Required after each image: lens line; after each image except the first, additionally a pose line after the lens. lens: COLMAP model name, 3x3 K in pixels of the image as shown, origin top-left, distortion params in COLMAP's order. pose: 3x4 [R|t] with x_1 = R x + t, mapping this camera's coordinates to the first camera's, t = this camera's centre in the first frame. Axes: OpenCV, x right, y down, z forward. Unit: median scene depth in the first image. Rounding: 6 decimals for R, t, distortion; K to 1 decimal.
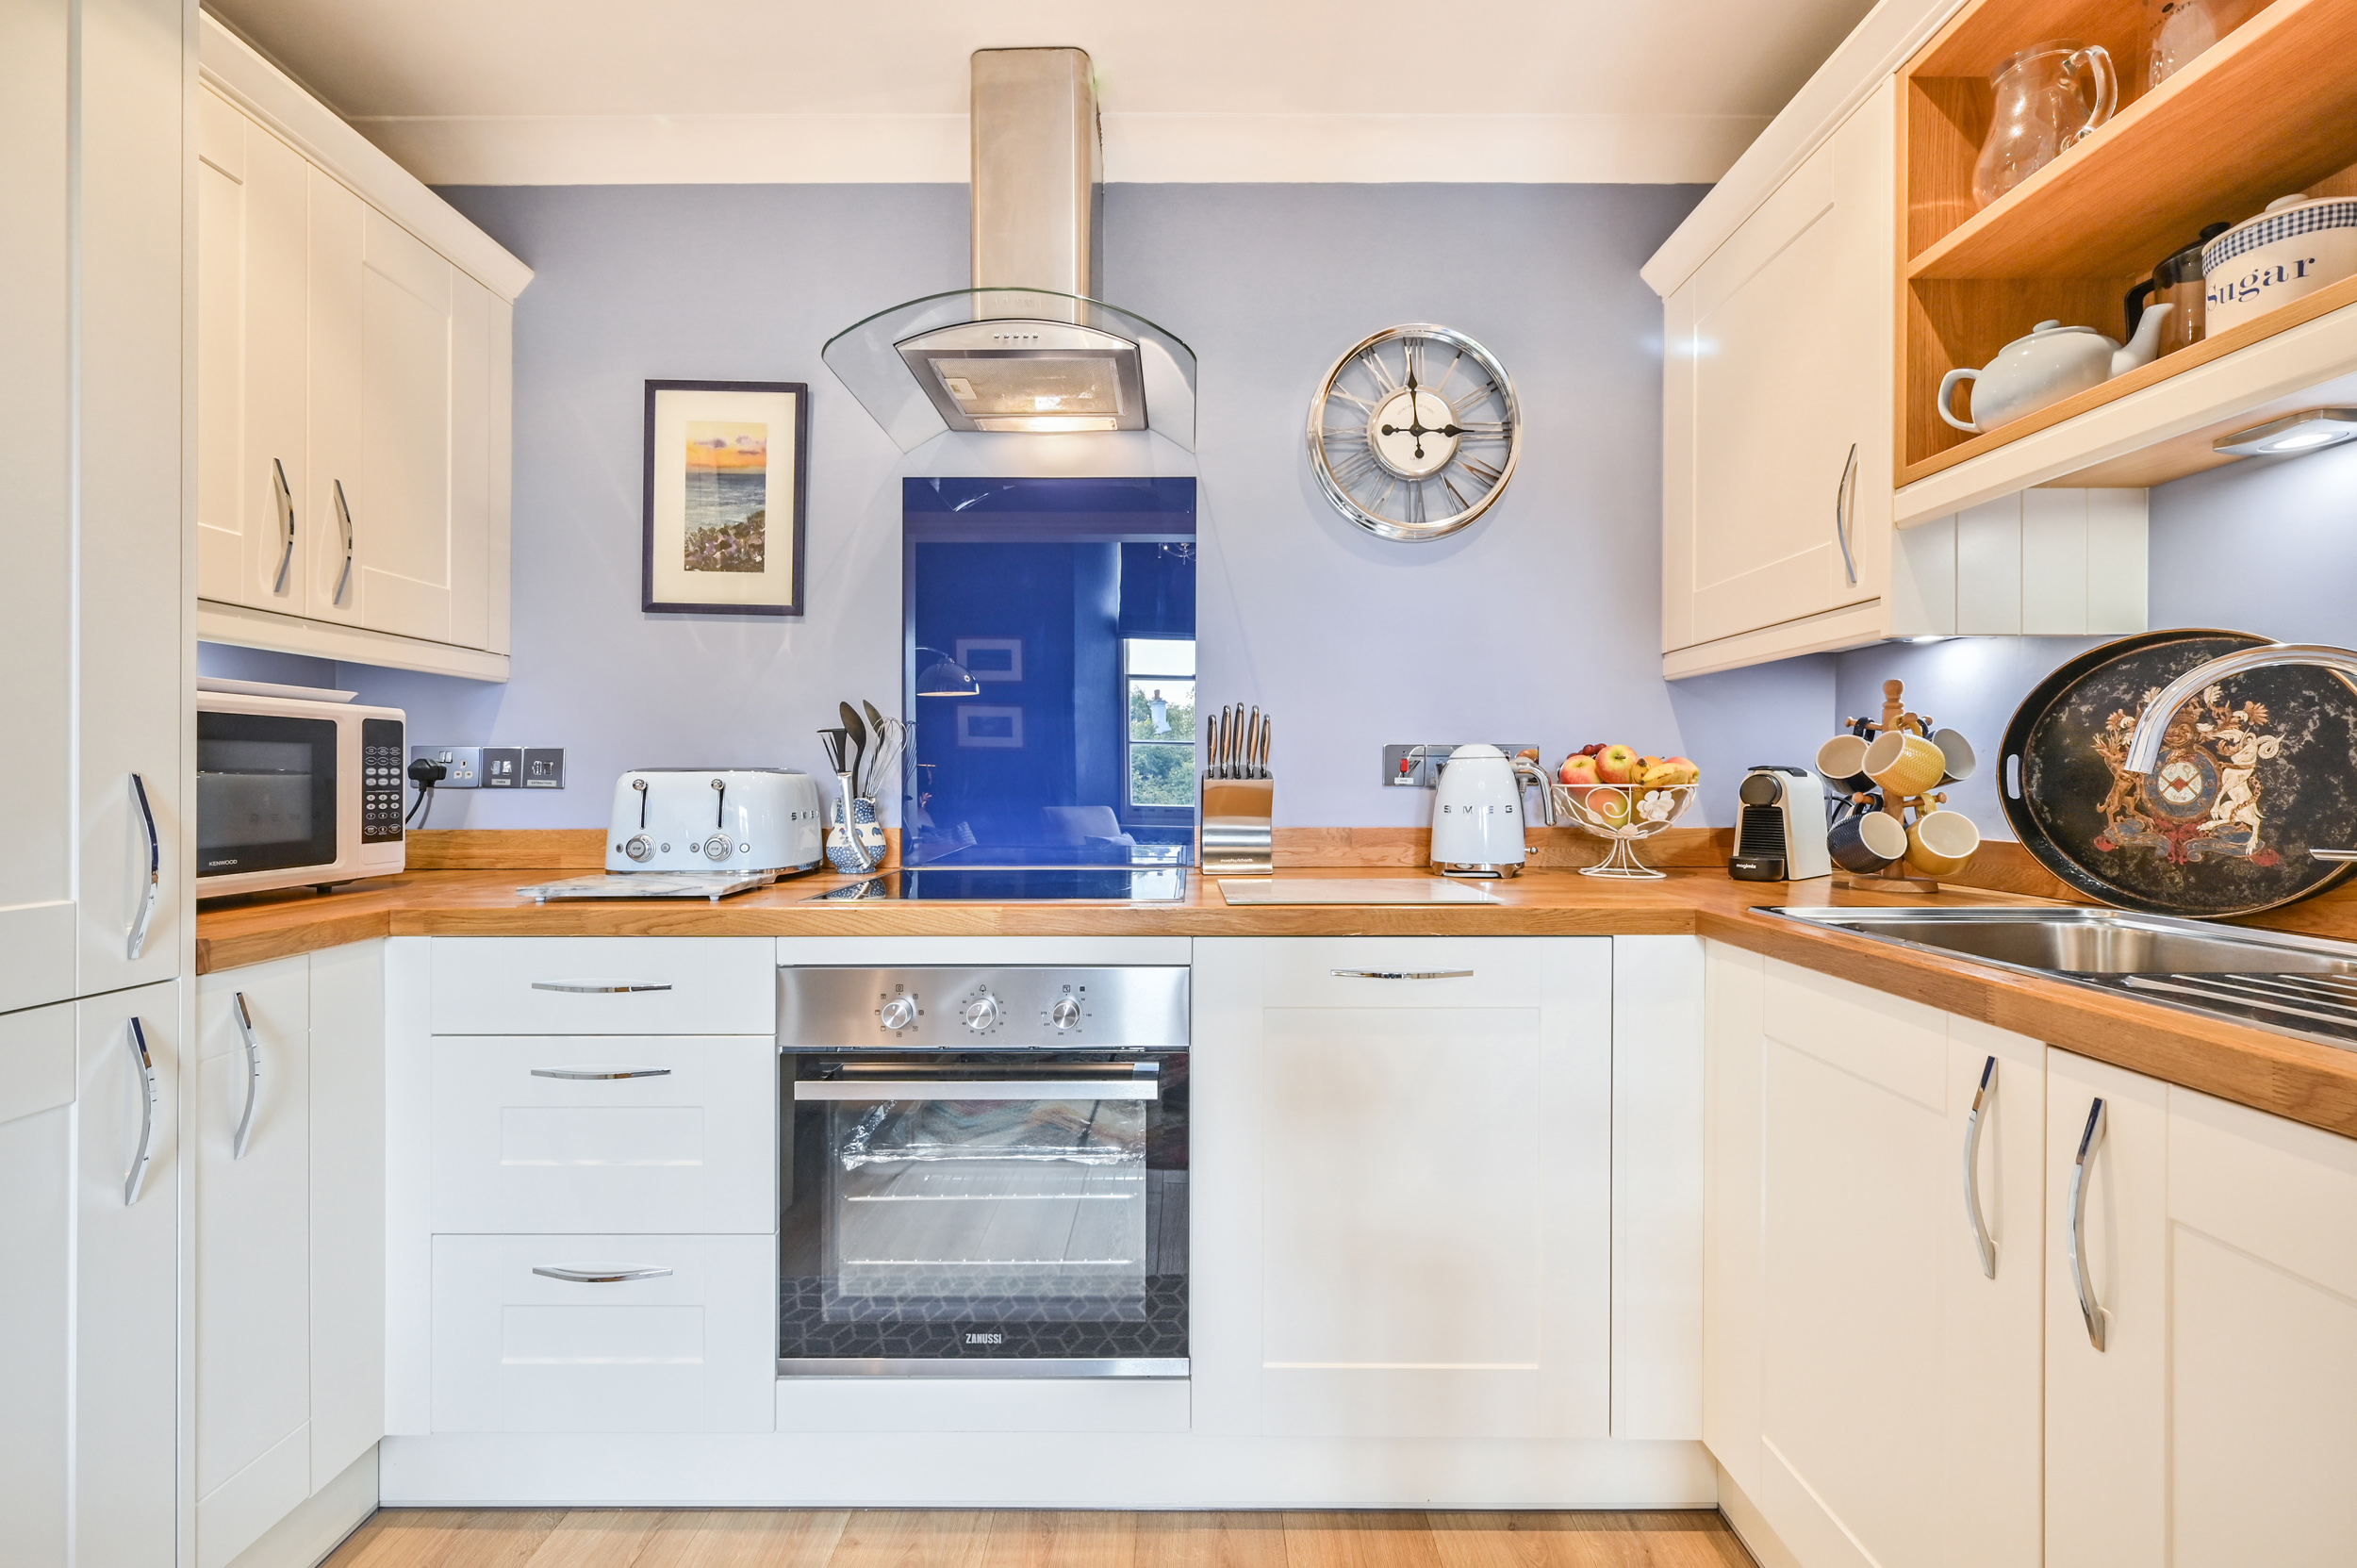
lens RADIAL K [[931.8, 0, 1169.1], [0, 931.8, 760.8], [0, 0, 1]] dist [-0.000283, 0.000845]
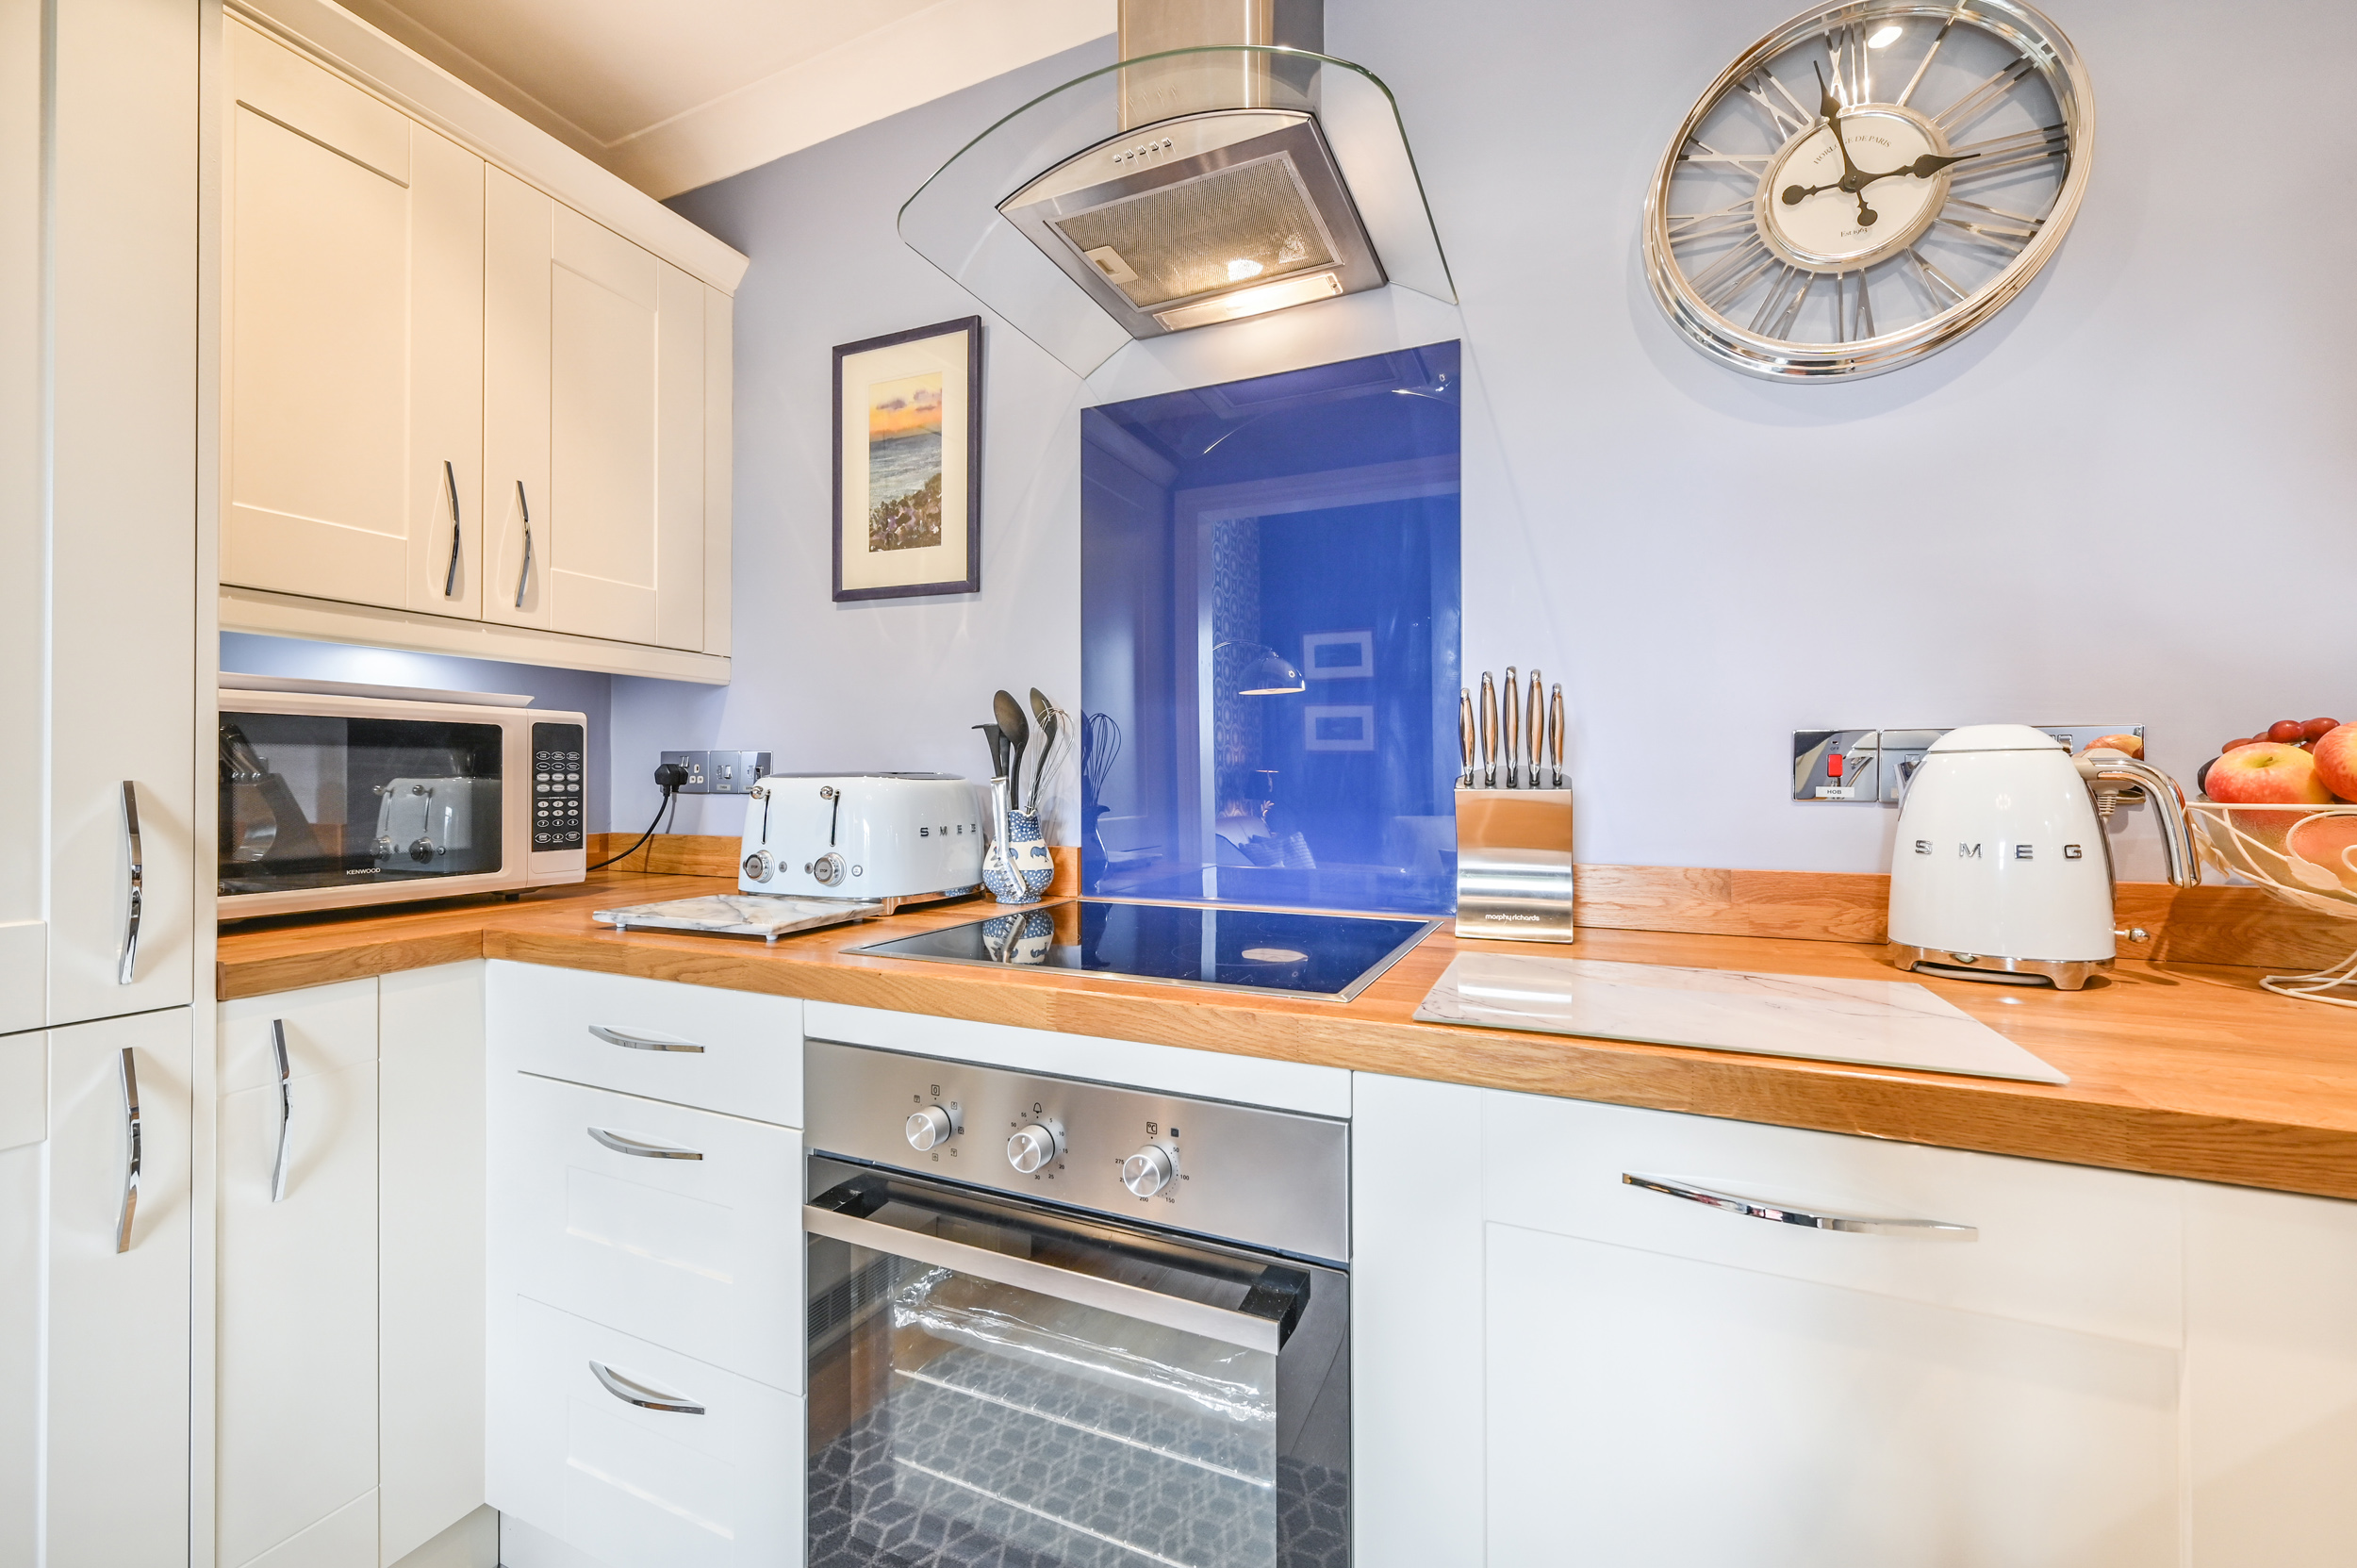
lens RADIAL K [[931.8, 0, 1174.1], [0, 931.8, 759.8], [0, 0, 1]] dist [-0.000283, 0.000845]
pose [[0.918077, -0.007827, -0.396324, 0.117192], [0.005982, 0.999965, -0.005890, 0.002749], [0.396356, 0.003037, 0.918092, 0.339920]]
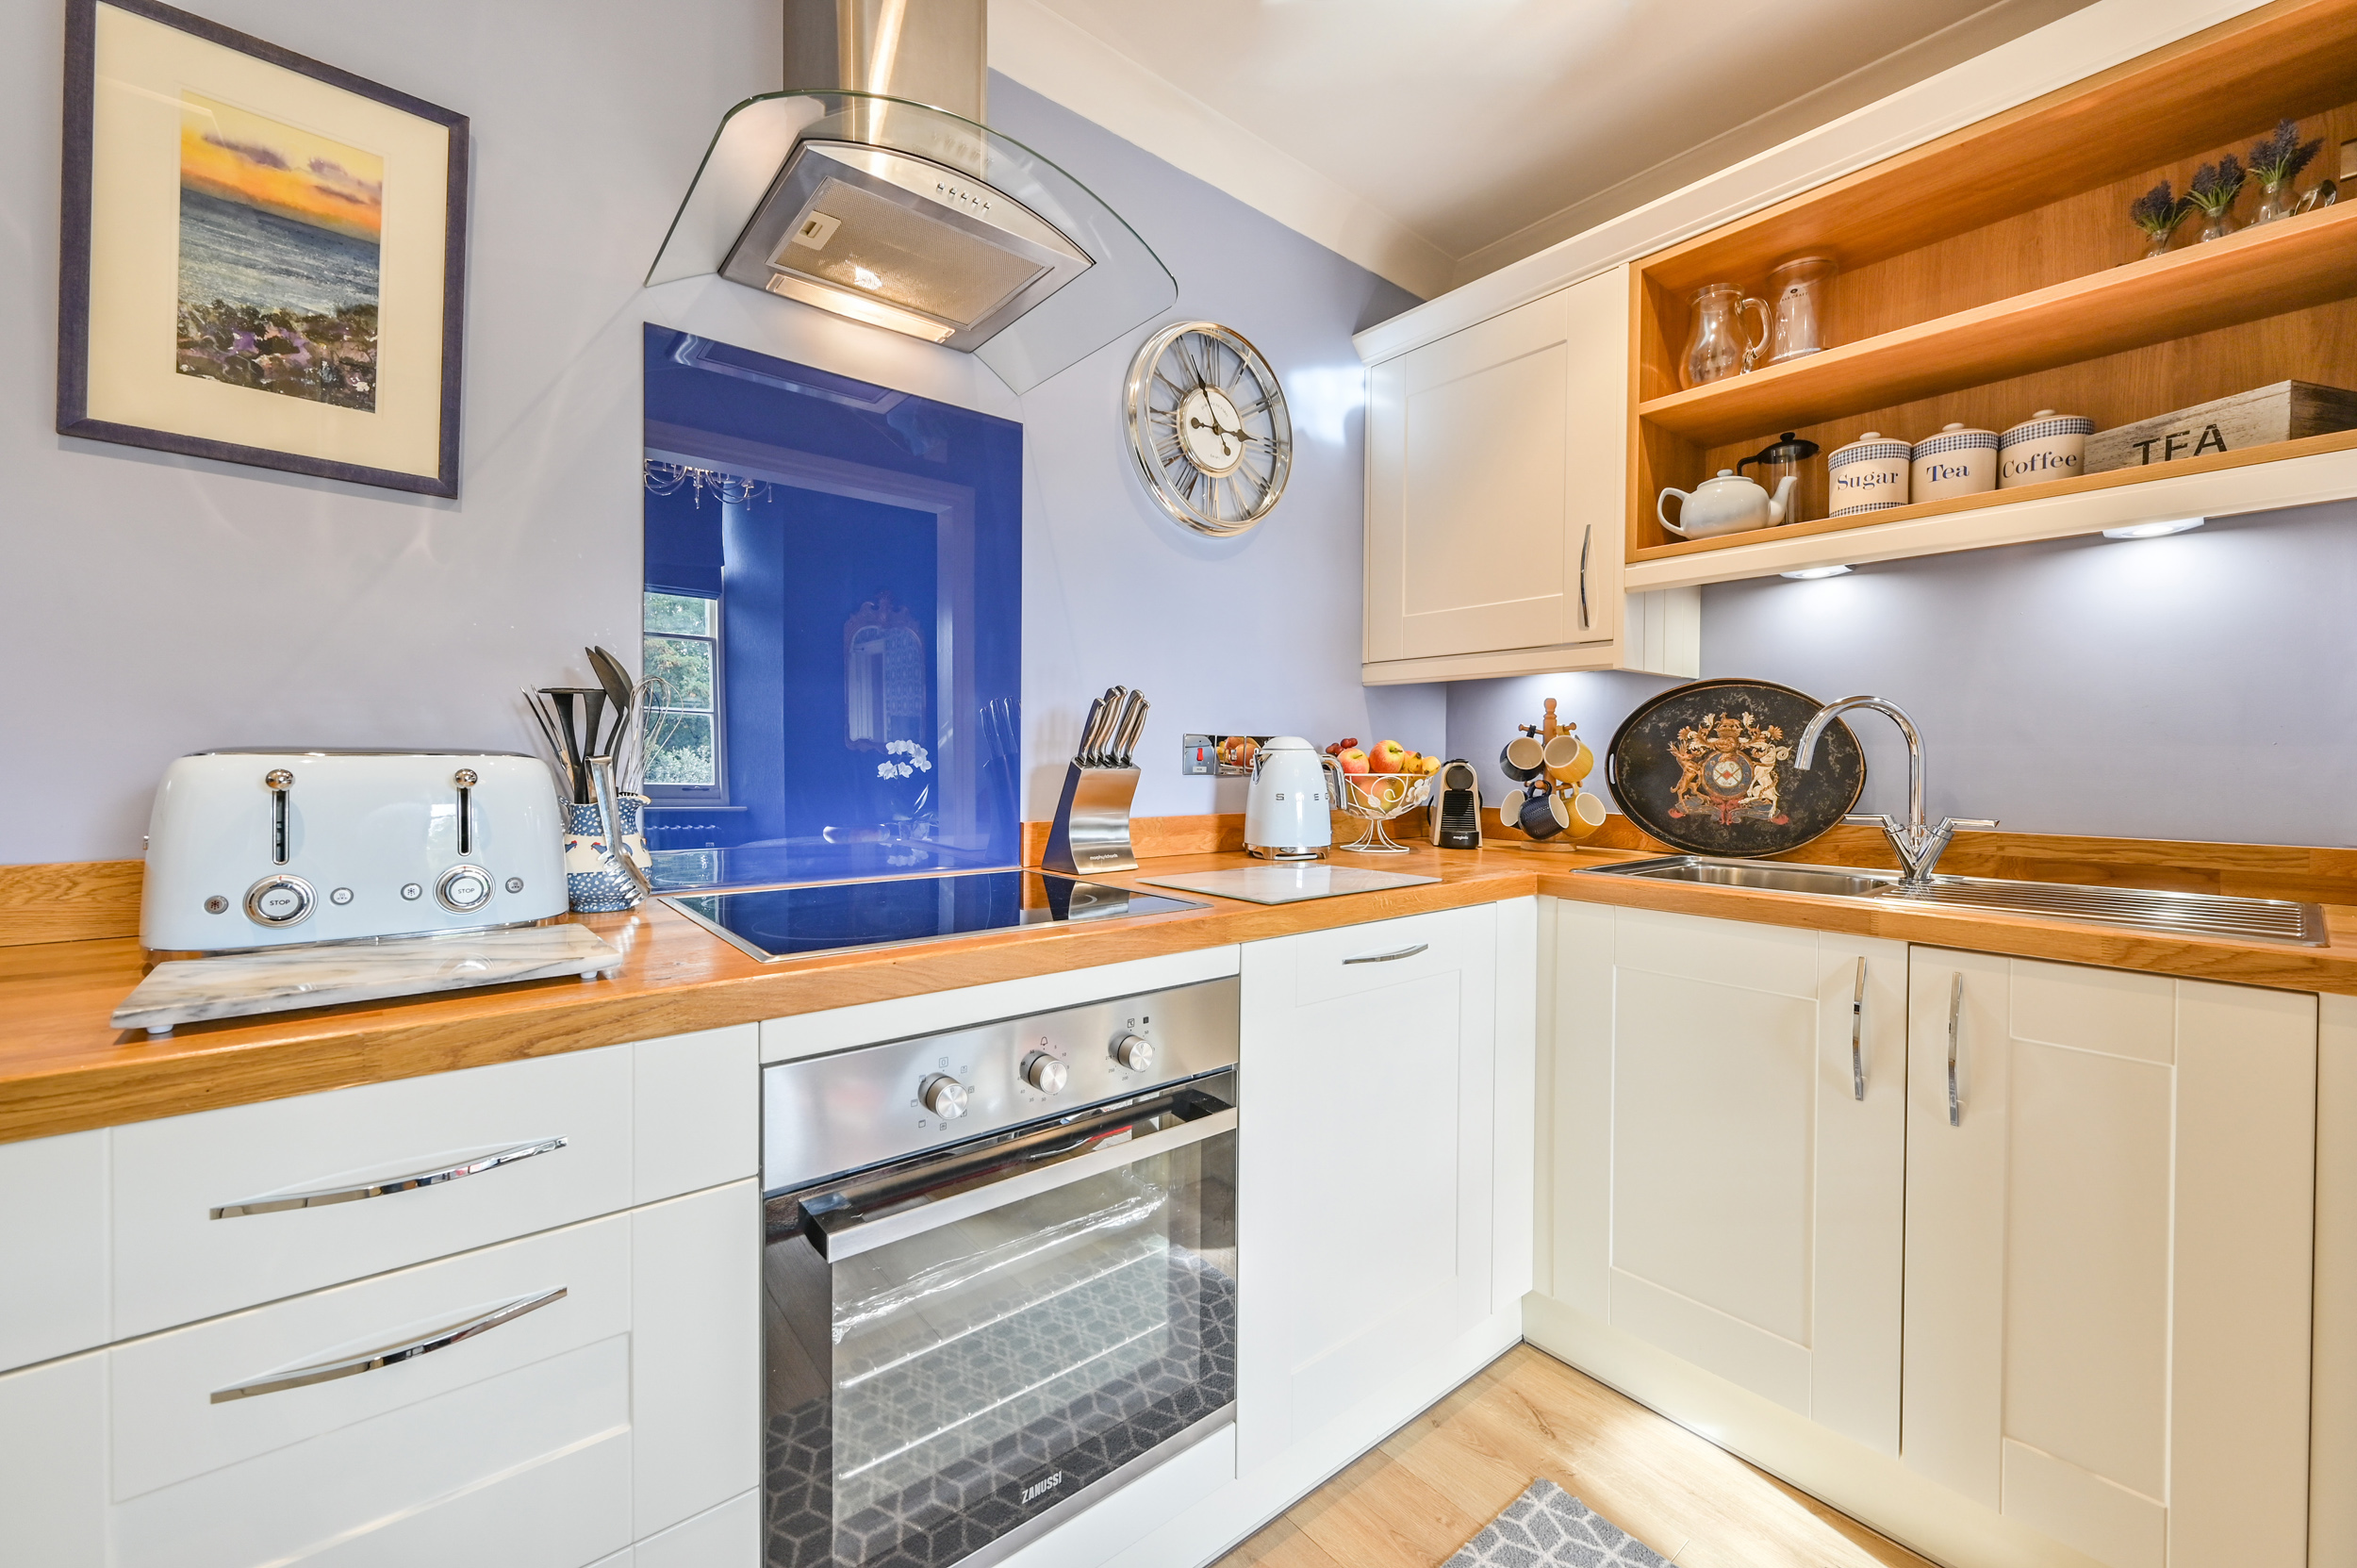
lens RADIAL K [[931.8, 0, 1141.1], [0, 931.8, 750.2], [0, 0, 1]] dist [-0.000283, 0.000845]
pose [[0.776055, 0.013202, 0.630528, -0.489869], [-0.019984, 0.999794, 0.003662, -0.002160], [-0.630349, -0.015443, 0.776158, 0.274409]]
